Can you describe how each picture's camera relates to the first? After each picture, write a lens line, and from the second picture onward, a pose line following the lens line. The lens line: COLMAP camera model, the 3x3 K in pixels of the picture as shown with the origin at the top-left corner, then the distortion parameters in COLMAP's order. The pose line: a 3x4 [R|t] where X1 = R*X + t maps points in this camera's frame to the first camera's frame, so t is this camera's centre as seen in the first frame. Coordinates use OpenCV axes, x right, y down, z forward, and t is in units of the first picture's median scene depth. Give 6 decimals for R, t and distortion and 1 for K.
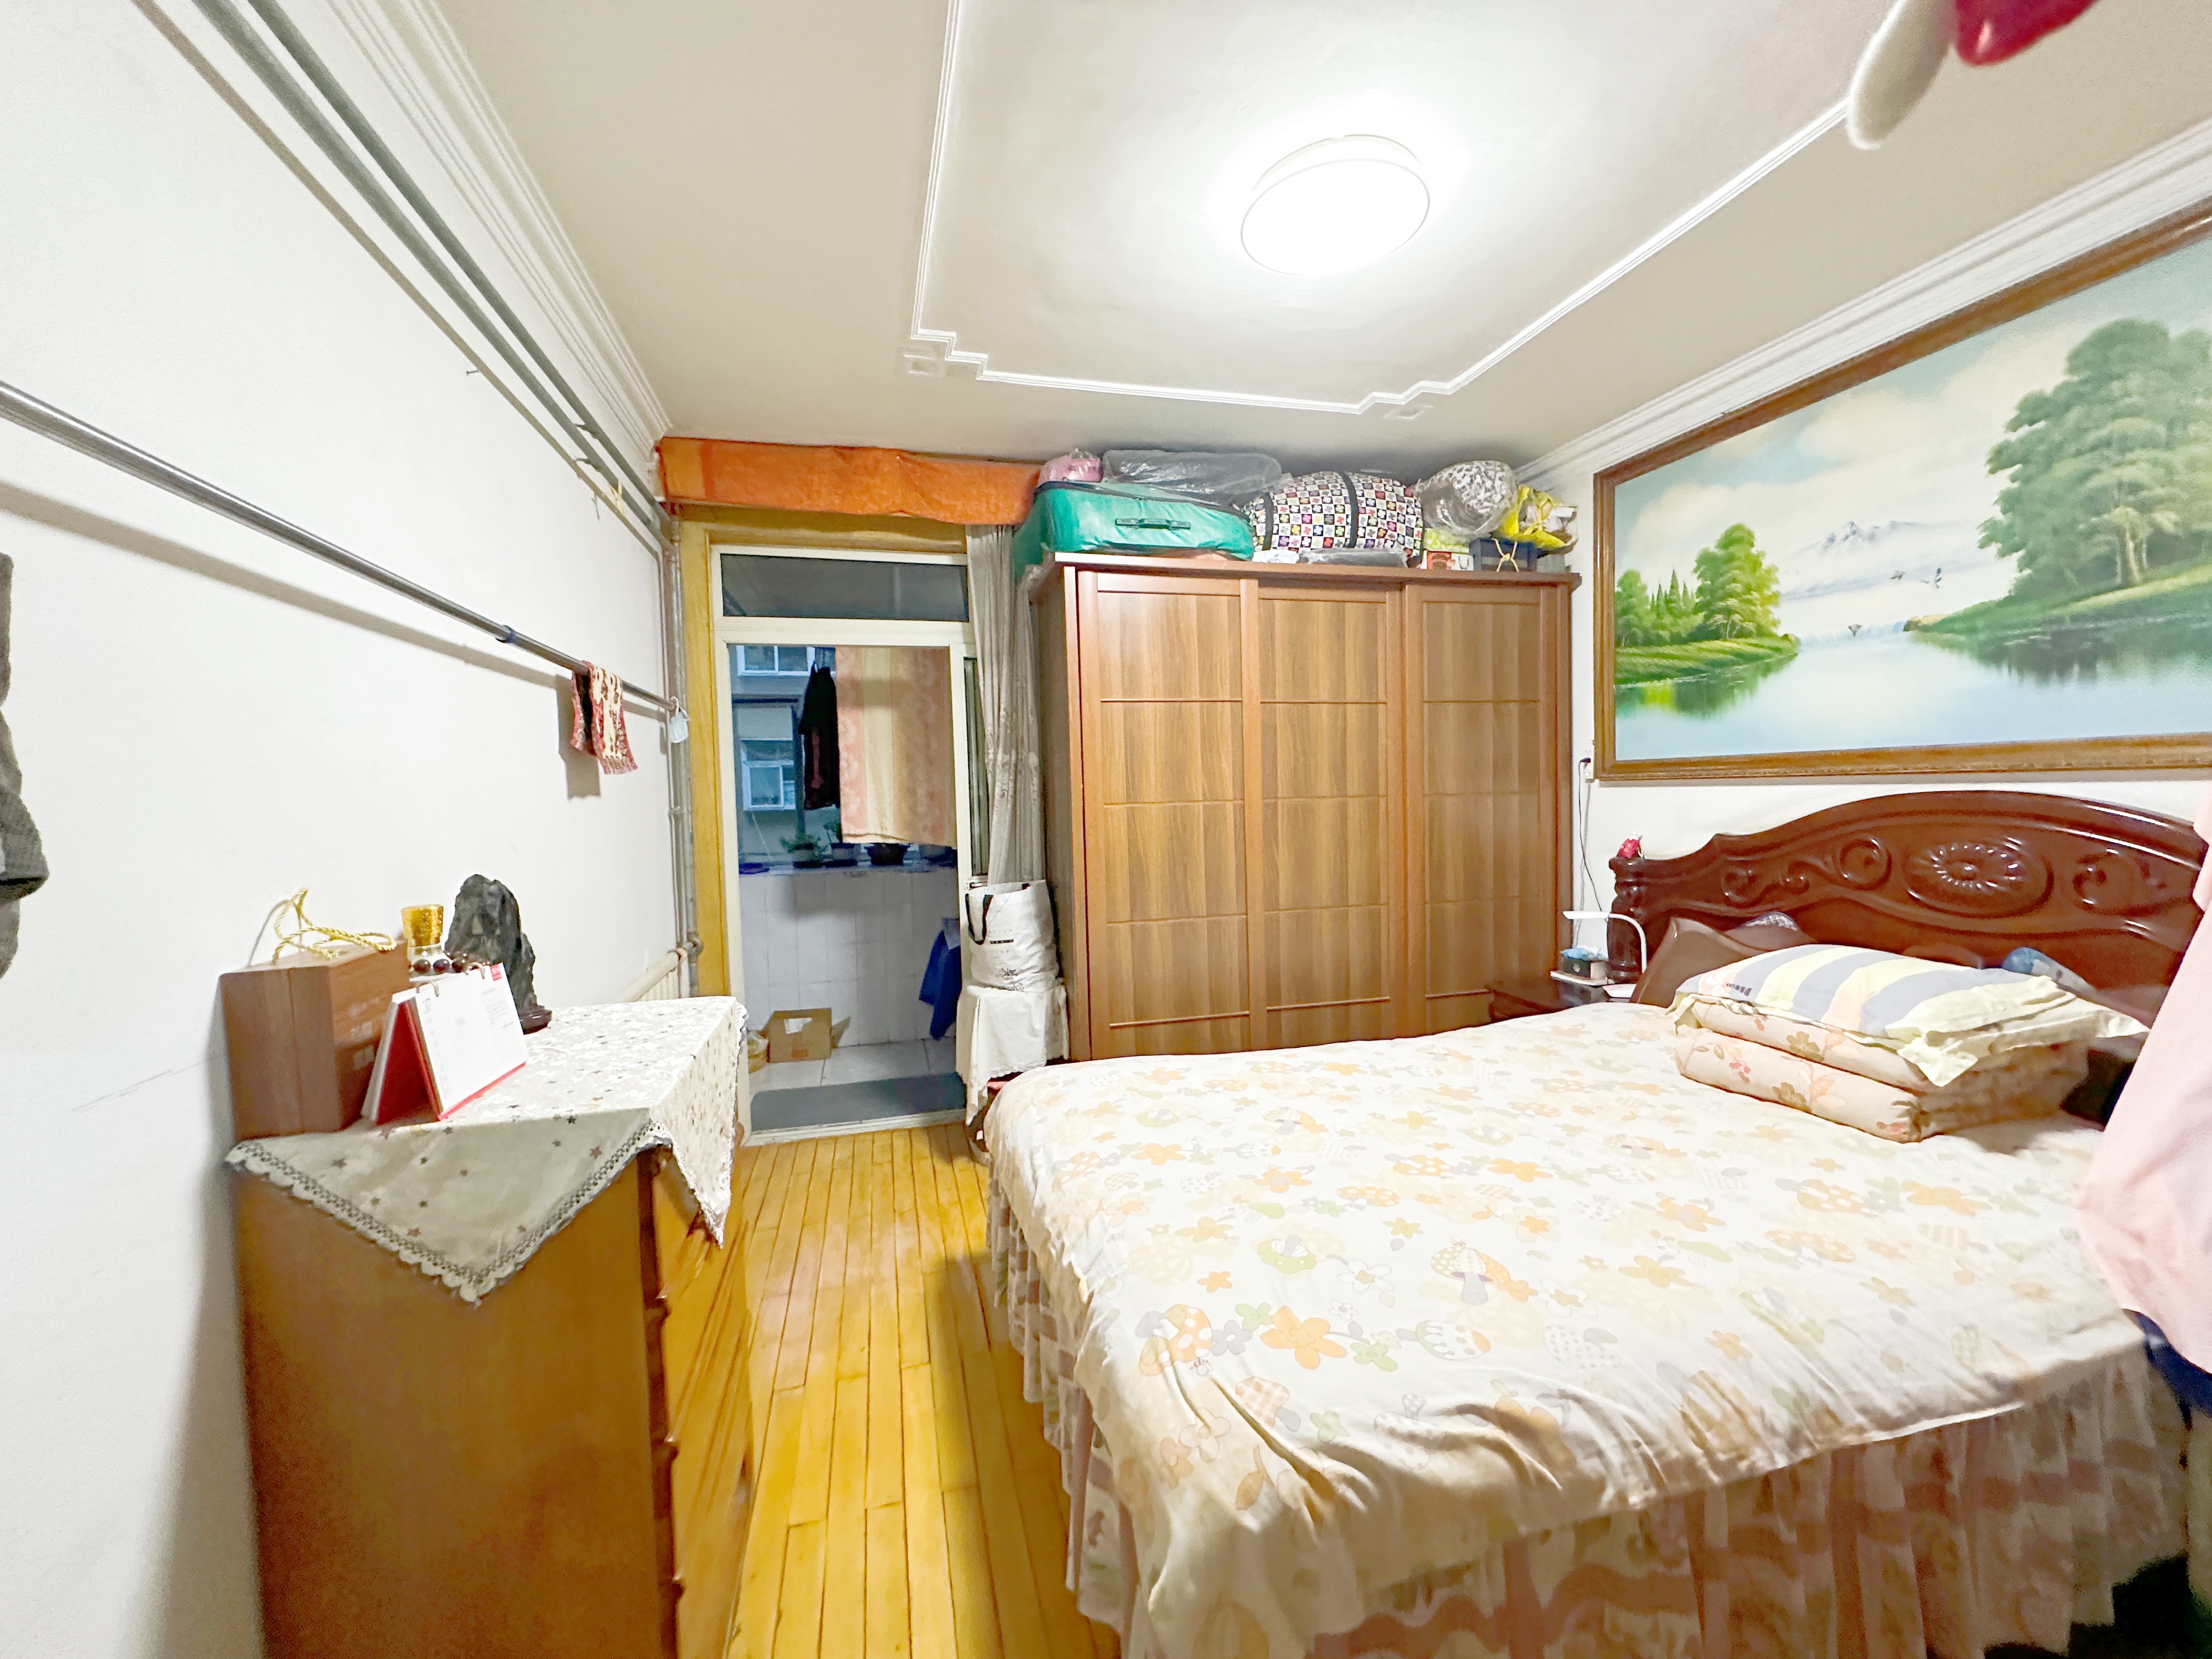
lens RADIAL K [[901.5, 0, 1104.0], [0, 901.5, 829.9], [0, 0, 1]] dist [-0.000841, 0.000076]
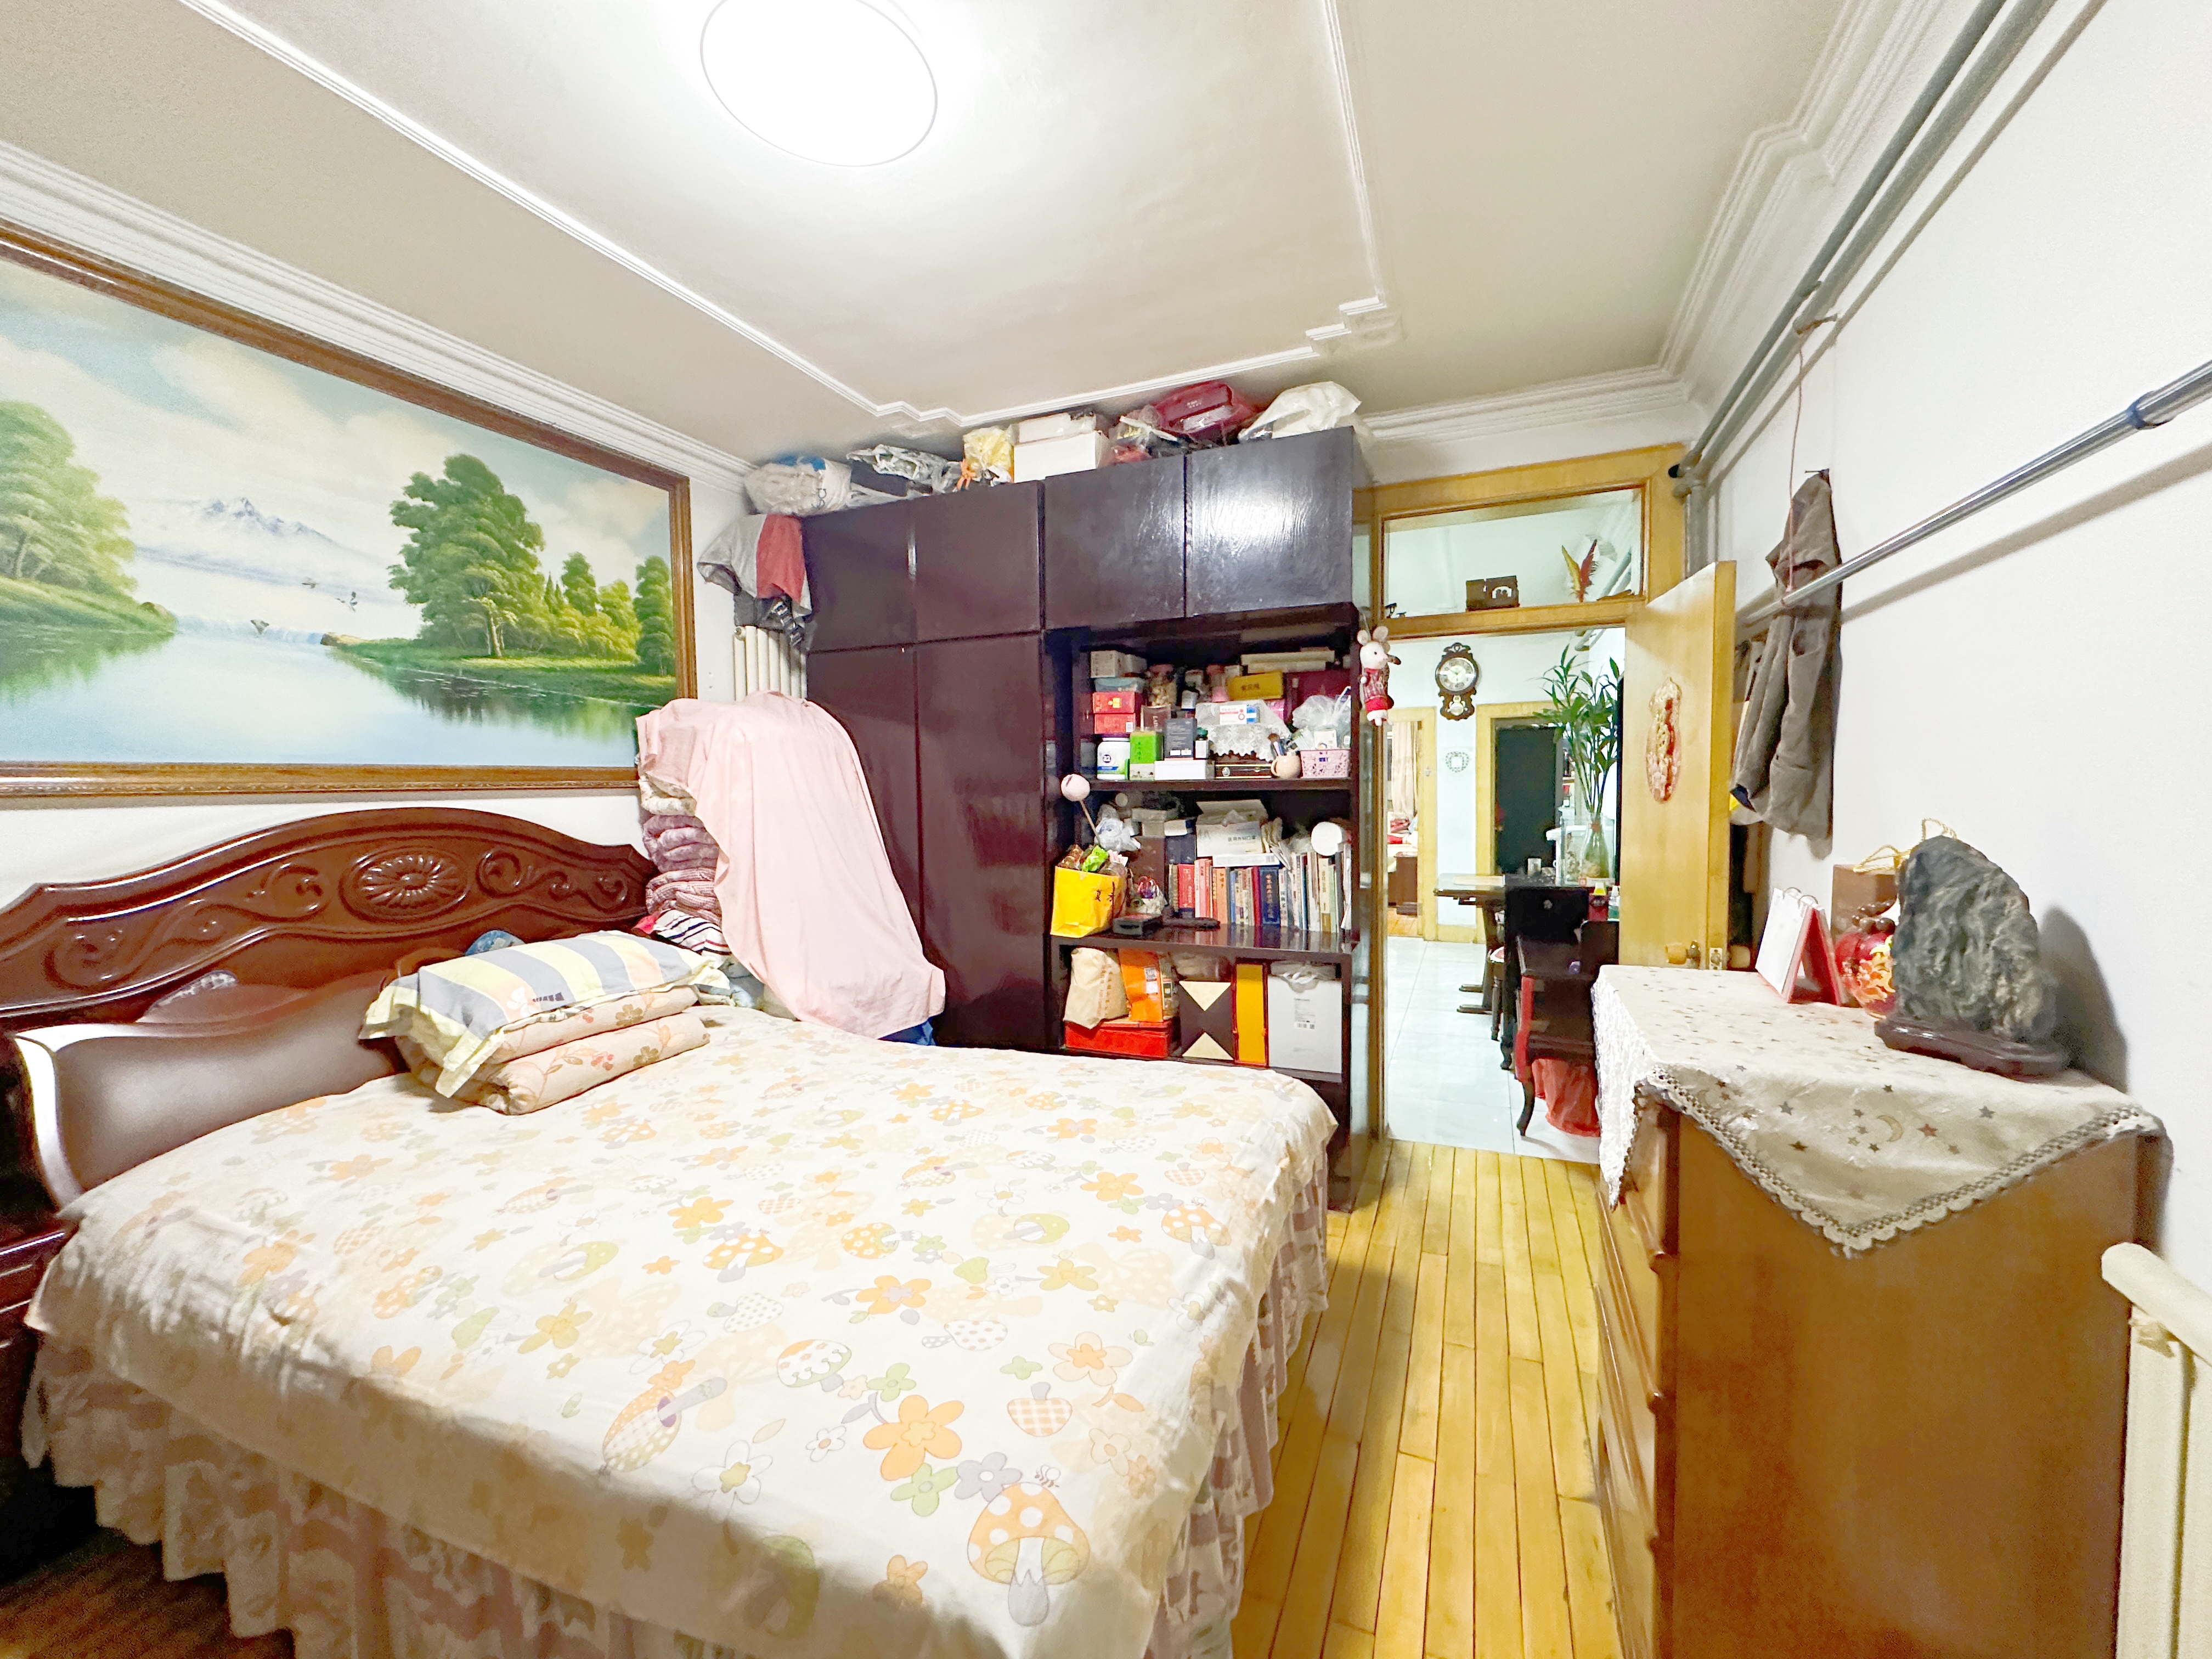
lens RADIAL K [[901.5, 0, 1104.0], [0, 901.5, 829.9], [0, 0, 1]] dist [-0.000841, 0.000076]
pose [[-0.800099, 0.008688, 0.599805, -0.388510], [0.065774, 0.995137, 0.073323, -0.042539], [-0.596251, 0.098117, -0.796780, 1.411309]]
